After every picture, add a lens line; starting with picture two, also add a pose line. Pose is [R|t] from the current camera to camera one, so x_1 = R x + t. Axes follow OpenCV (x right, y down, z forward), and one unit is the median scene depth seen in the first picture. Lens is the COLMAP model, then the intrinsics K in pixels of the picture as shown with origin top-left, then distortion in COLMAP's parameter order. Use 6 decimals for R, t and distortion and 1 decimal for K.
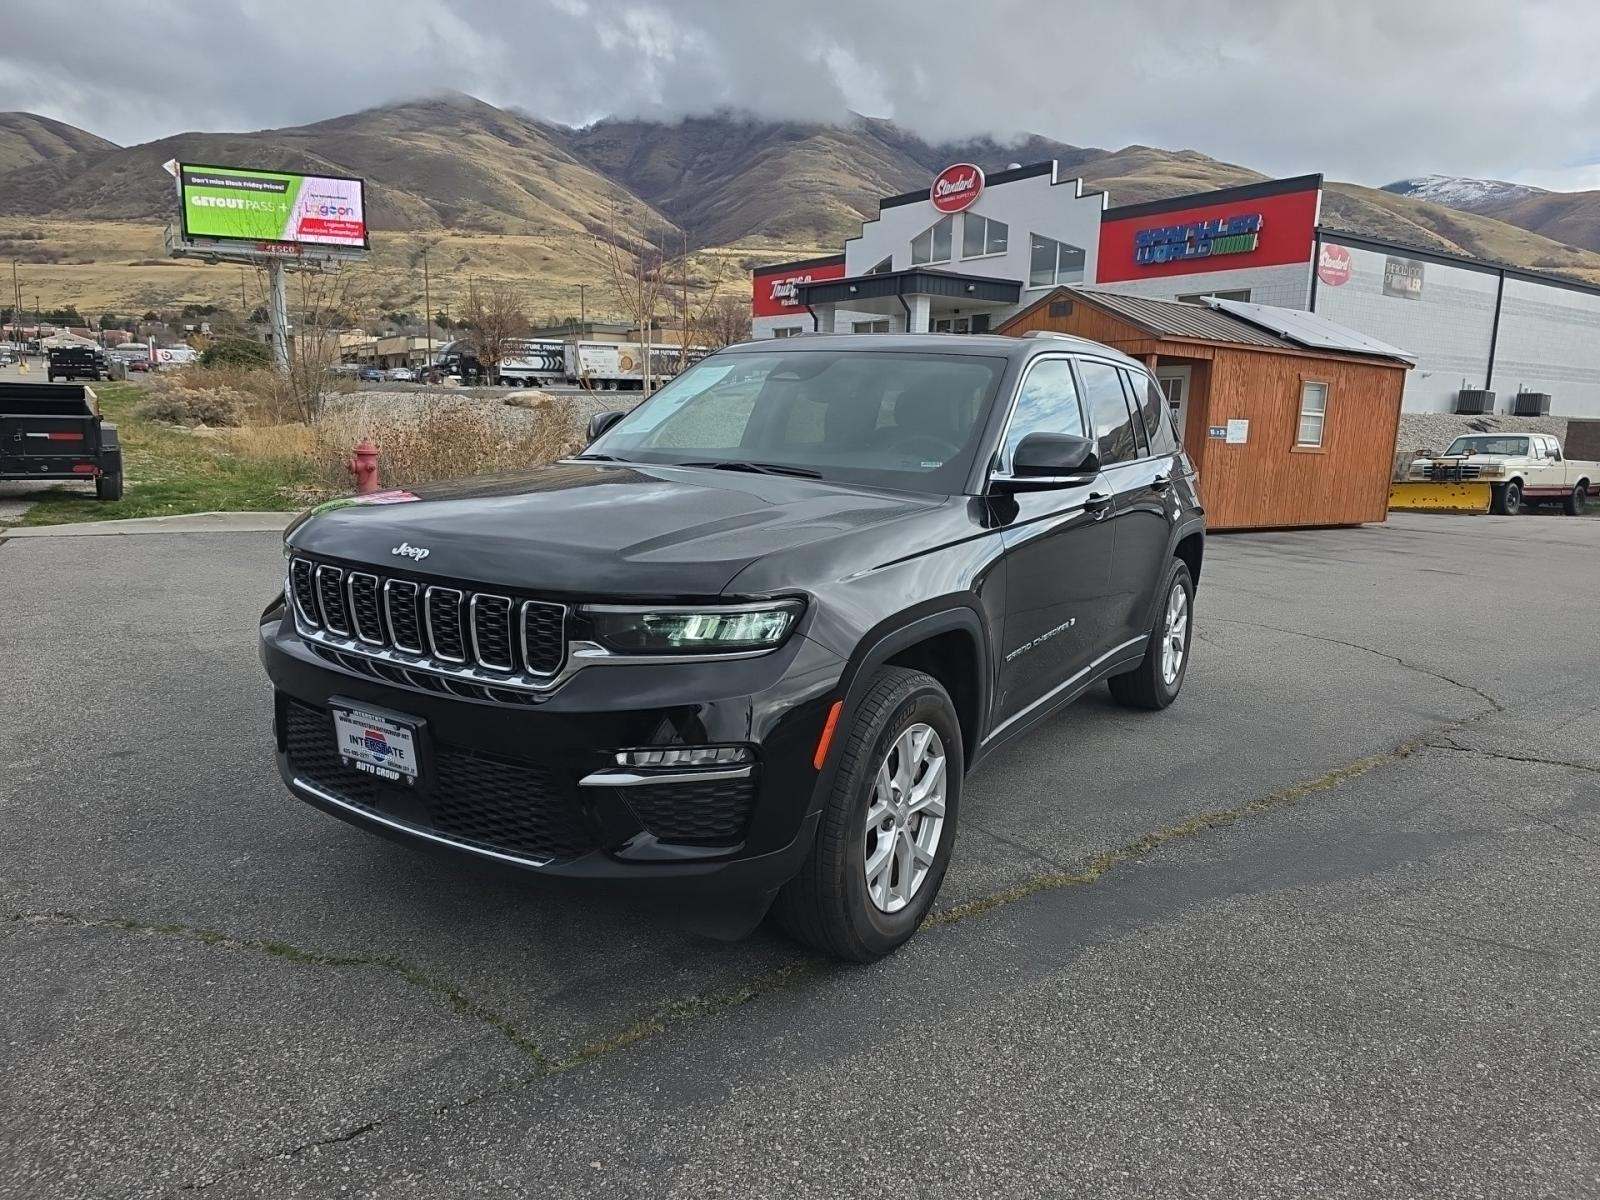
lens RADIAL K [[1080.3, 0, 795.9], [0, 1080.3, 603.9], [0, 0, 1]] dist [-0.043617, 0.000029]
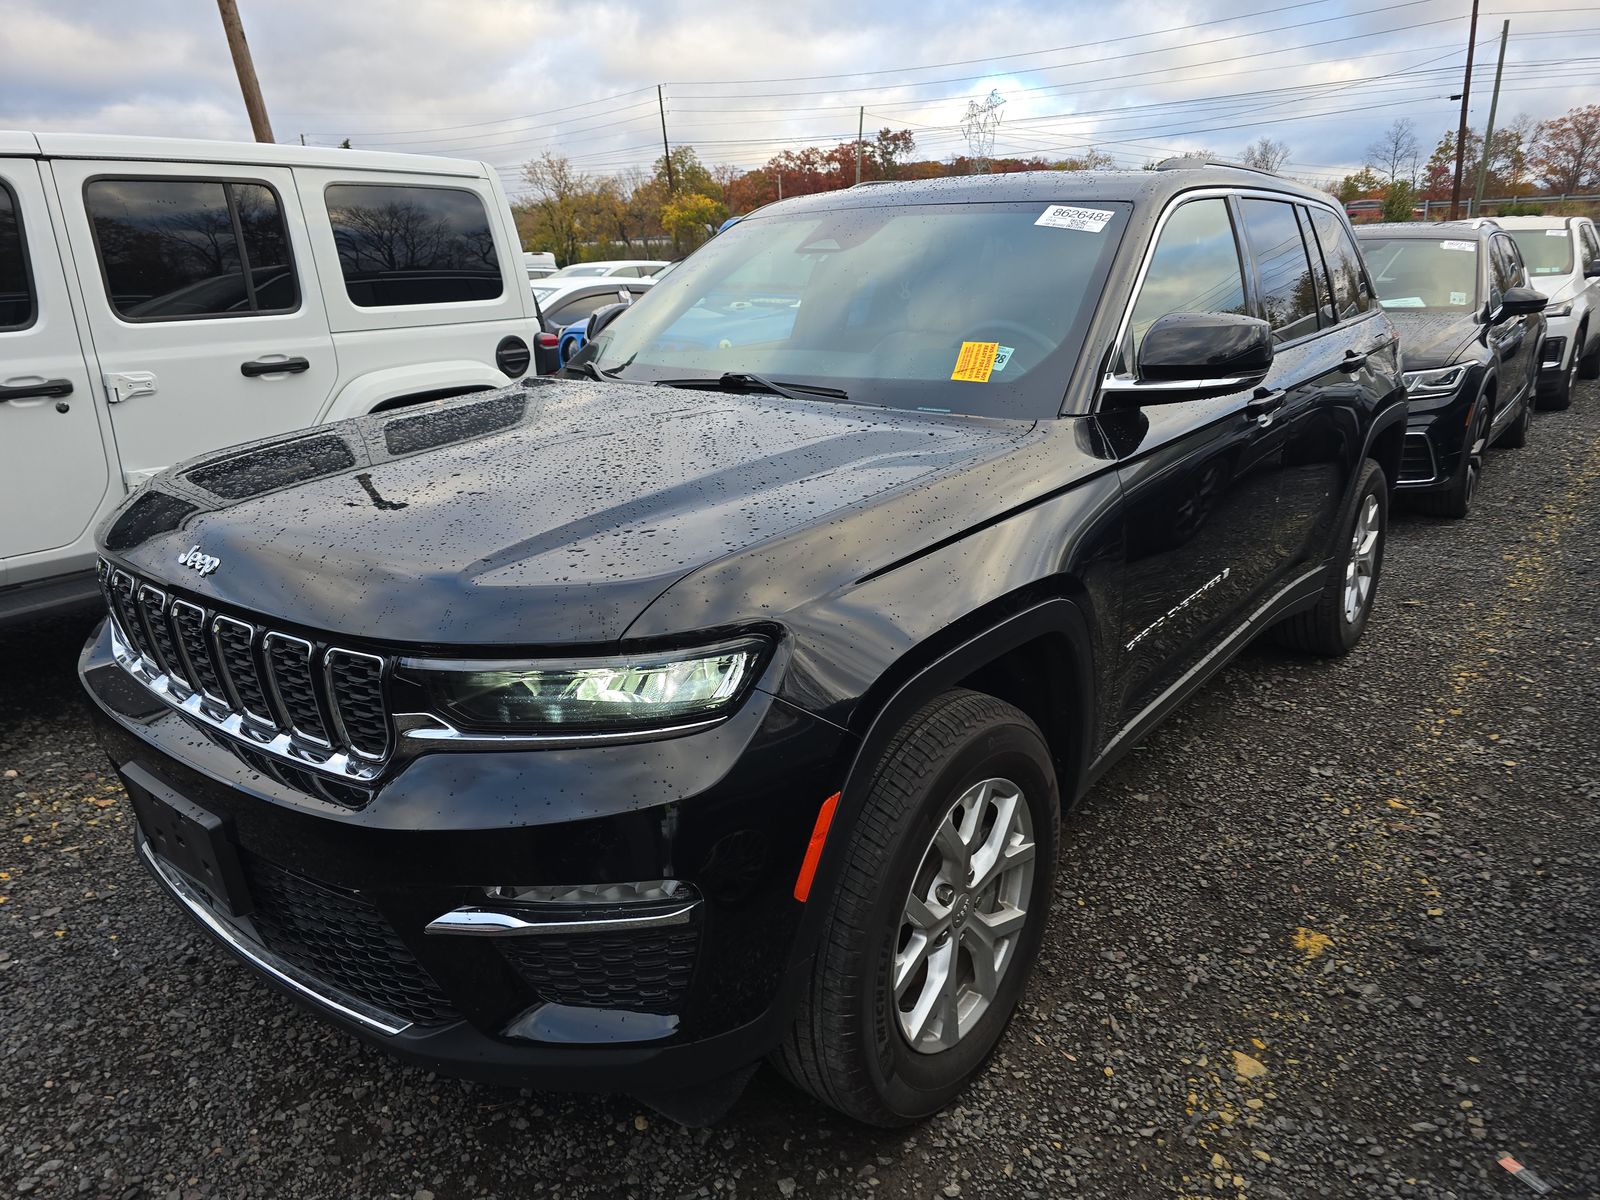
lens RADIAL K [[1093.9, 0, 805.7], [0, 1093.9, 610.0], [0, 0, 1]] dist [0.003096, -0.029597]
pose [[0.993438, -0.016820, -0.113133, 0.068662], [0.030623, 0.992131, 0.121401, -0.065609], [0.110200, -0.124069, 0.986135, 0.278165]]
